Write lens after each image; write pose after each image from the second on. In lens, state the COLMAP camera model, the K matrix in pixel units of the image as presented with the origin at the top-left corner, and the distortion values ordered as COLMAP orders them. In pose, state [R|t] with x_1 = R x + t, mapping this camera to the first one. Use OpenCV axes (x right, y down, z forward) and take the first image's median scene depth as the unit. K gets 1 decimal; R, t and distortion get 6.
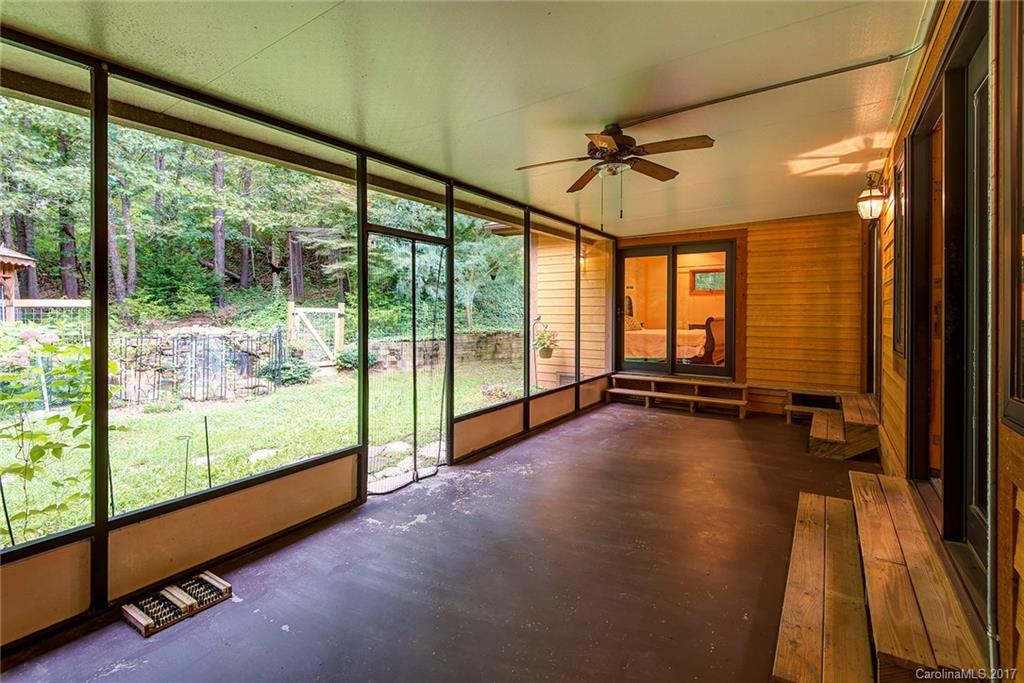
lens RADIAL K [[480.3, 0, 511.8], [0, 480.3, 314.1], [0, 0, 1]] dist [0.001596, 0.000034]
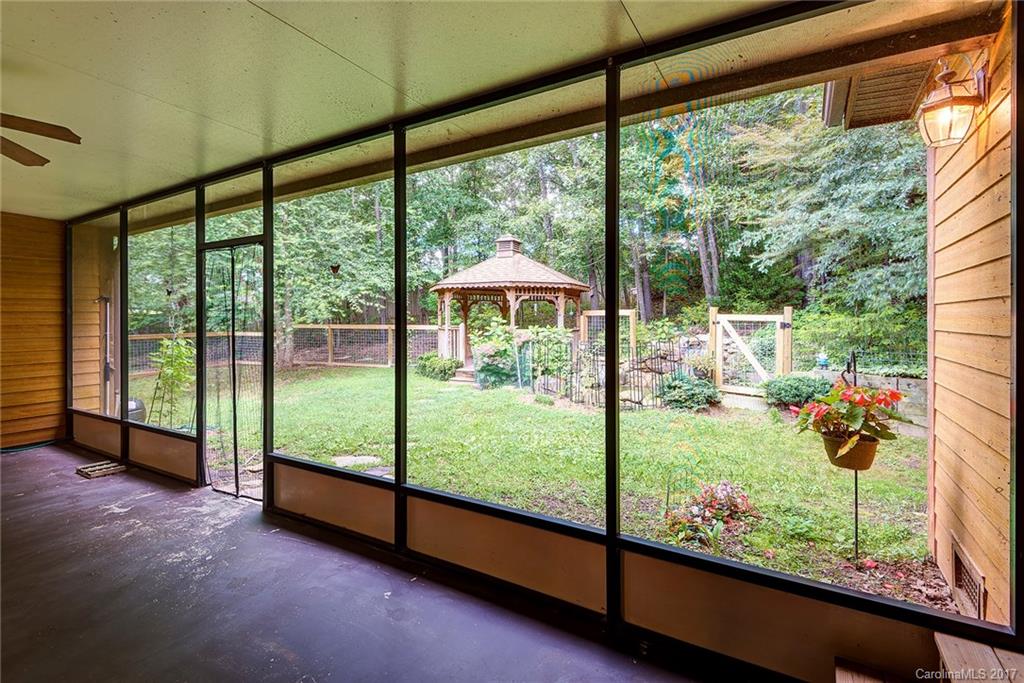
lens RADIAL K [[460.8, 0, 477.5], [0, 460.8, 326.8], [0, 0, 1]] dist [0.002126, 0.000107]
pose [[0.034661, 0.017331, -0.999249, 0.572749], [-0.003265, 0.999846, 0.017228, -0.010798], [0.999394, 0.002666, 0.034712, 1.147777]]
